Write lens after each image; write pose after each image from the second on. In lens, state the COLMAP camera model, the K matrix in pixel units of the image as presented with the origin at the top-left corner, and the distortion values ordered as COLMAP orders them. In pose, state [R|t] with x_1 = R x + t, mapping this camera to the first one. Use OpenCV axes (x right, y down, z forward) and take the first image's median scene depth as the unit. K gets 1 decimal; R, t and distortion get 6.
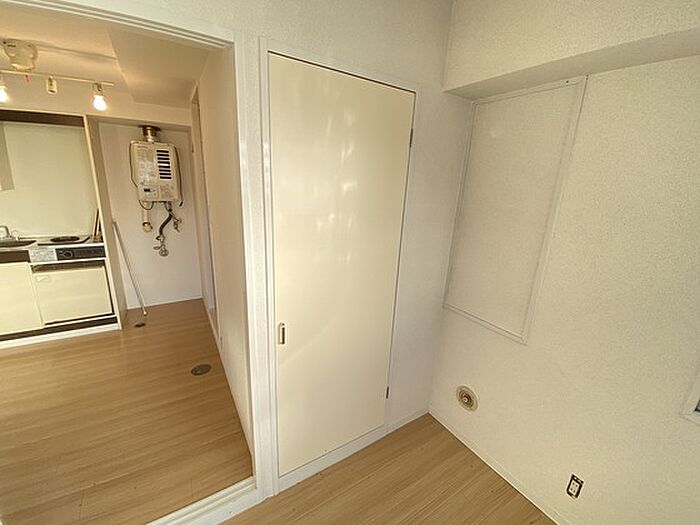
lens RADIAL K [[287.9, 0, 347.9], [0, 287.9, 255.5], [0, 0, 1]] dist [0.011087, -0.013818]
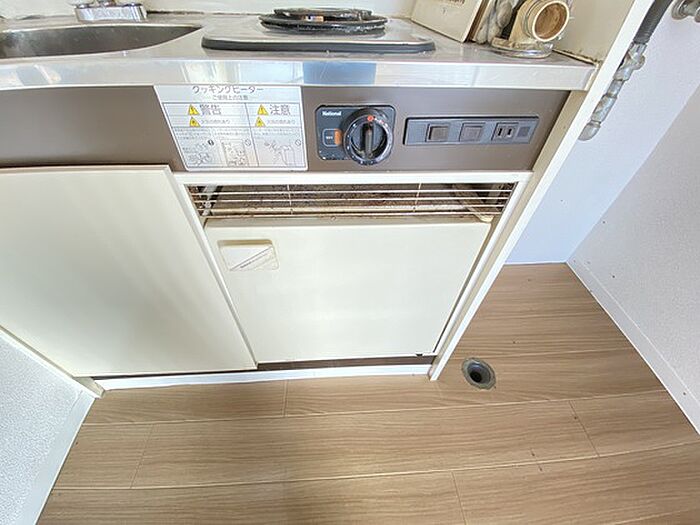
lens RADIAL K [[287.9, 0, 347.1], [0, 287.9, 260.1], [0, 0, 1]] dist [0.011087, -0.013818]
pose [[0.888706, 0.307531, -0.340038, -0.806798], [-0.101266, 0.855018, 0.508615, -0.022302], [0.447154, -0.417575, 0.791002, 0.752164]]
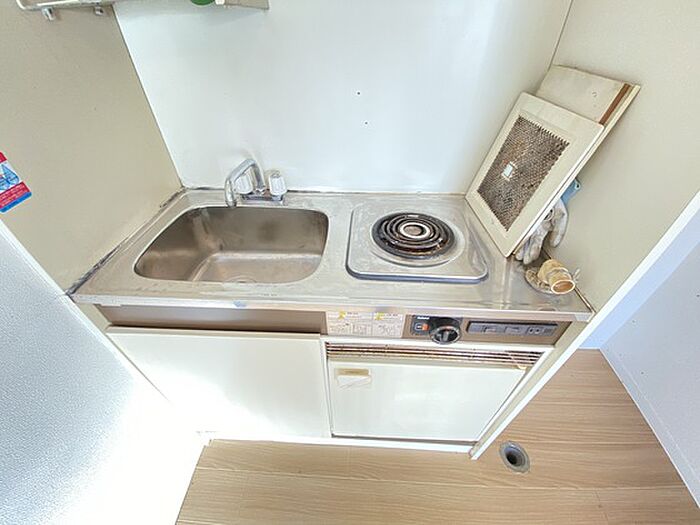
lens RADIAL K [[287.9, 0, 346.7], [0, 287.9, 261.9], [0, 0, 1]] dist [0.011087, -0.013818]
pose [[0.834100, 0.318082, -0.450667, -0.841193], [-0.095177, 0.887734, 0.450410, -0.139616], [0.543340, -0.332794, 0.770734, 0.696989]]
